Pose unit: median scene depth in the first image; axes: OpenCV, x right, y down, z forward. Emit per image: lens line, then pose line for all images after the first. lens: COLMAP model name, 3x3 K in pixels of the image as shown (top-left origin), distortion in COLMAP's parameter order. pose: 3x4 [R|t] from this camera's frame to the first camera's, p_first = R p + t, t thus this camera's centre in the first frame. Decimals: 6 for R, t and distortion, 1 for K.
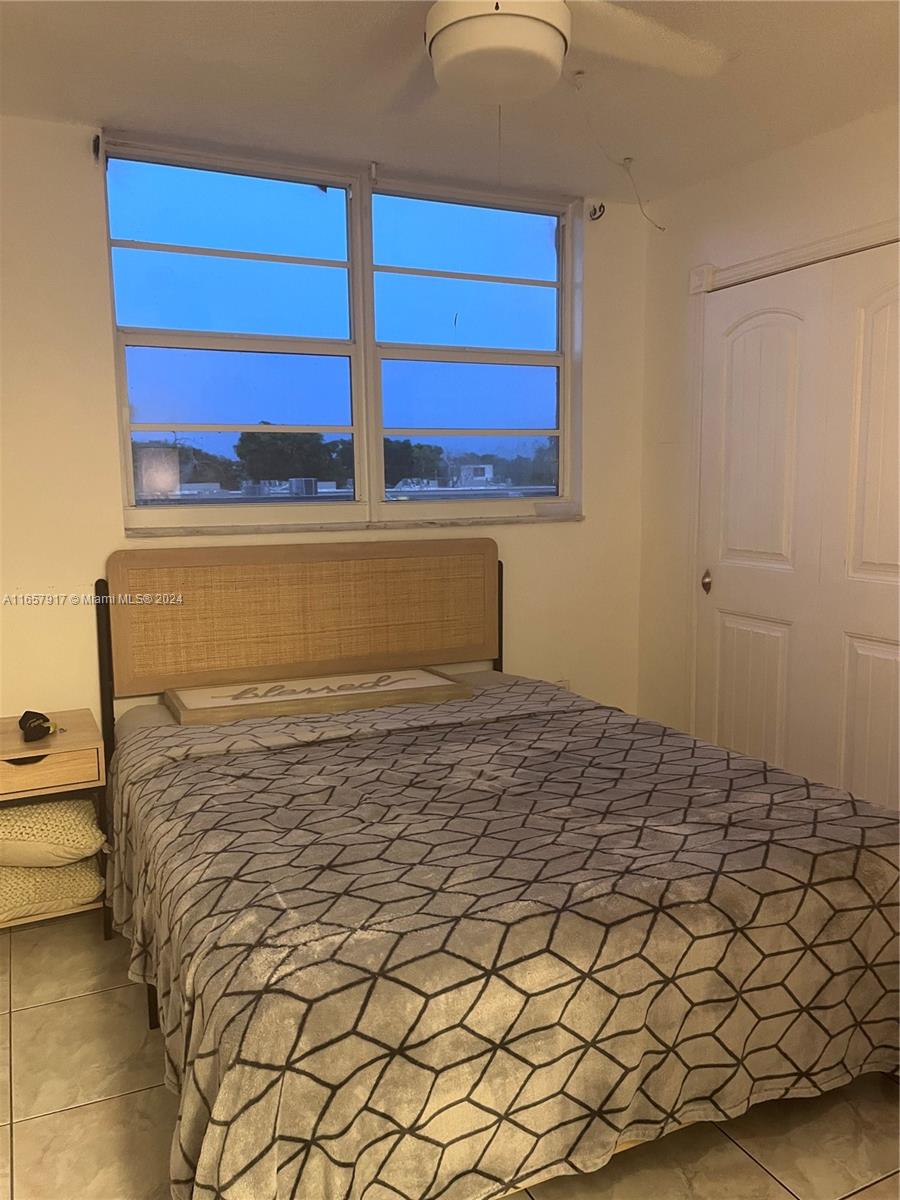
lens RADIAL K [[917.4, 0, 453.9], [0, 917.4, 560.0], [0, 0, 1]] dist [0.095813, -0.073039]
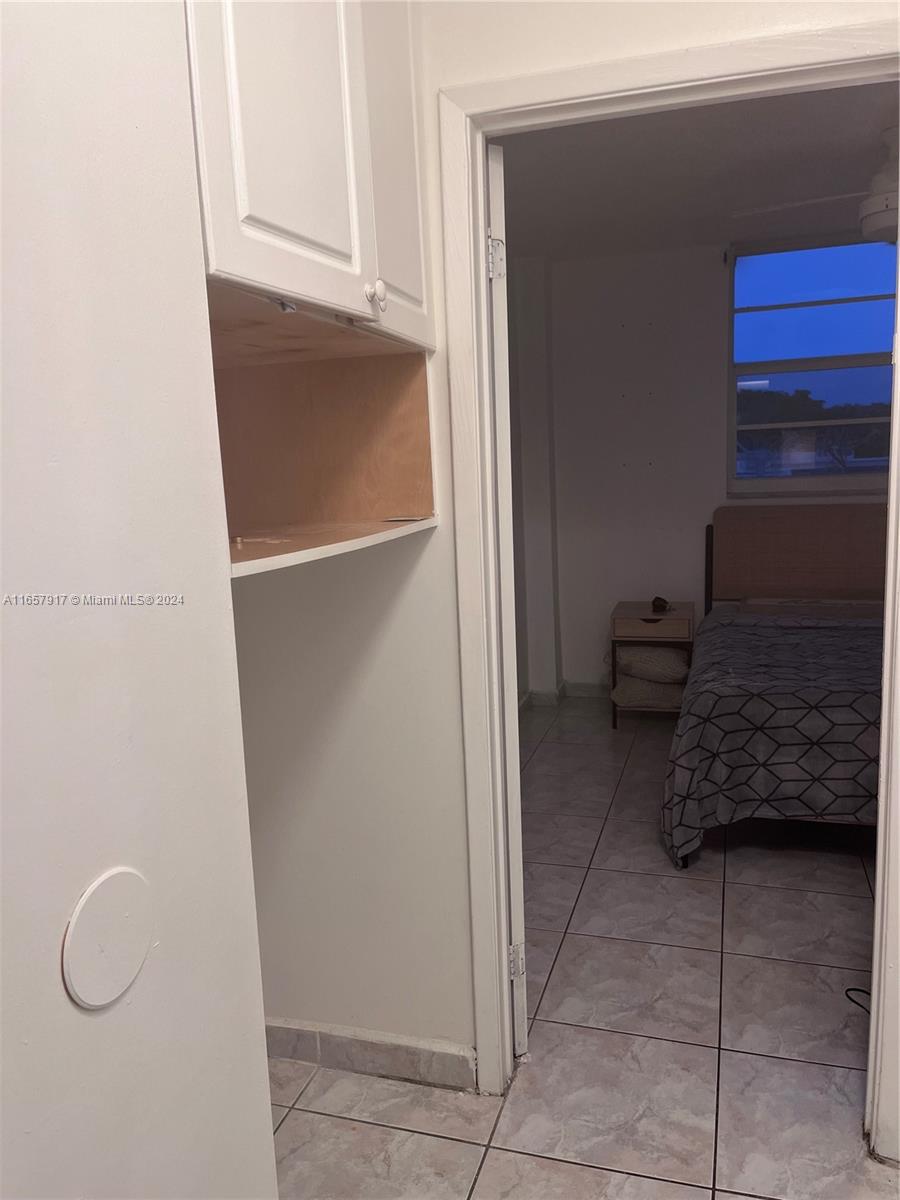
lens RADIAL K [[917.4, 0, 453.9], [0, 917.4, 560.0], [0, 0, 1]] dist [0.095813, -0.073039]
pose [[0.730314, 0.067348, -0.679784, 0.787250], [-0.053277, 0.997713, 0.041608, 0.080945], [0.681031, 0.005830, 0.732231, -0.962667]]
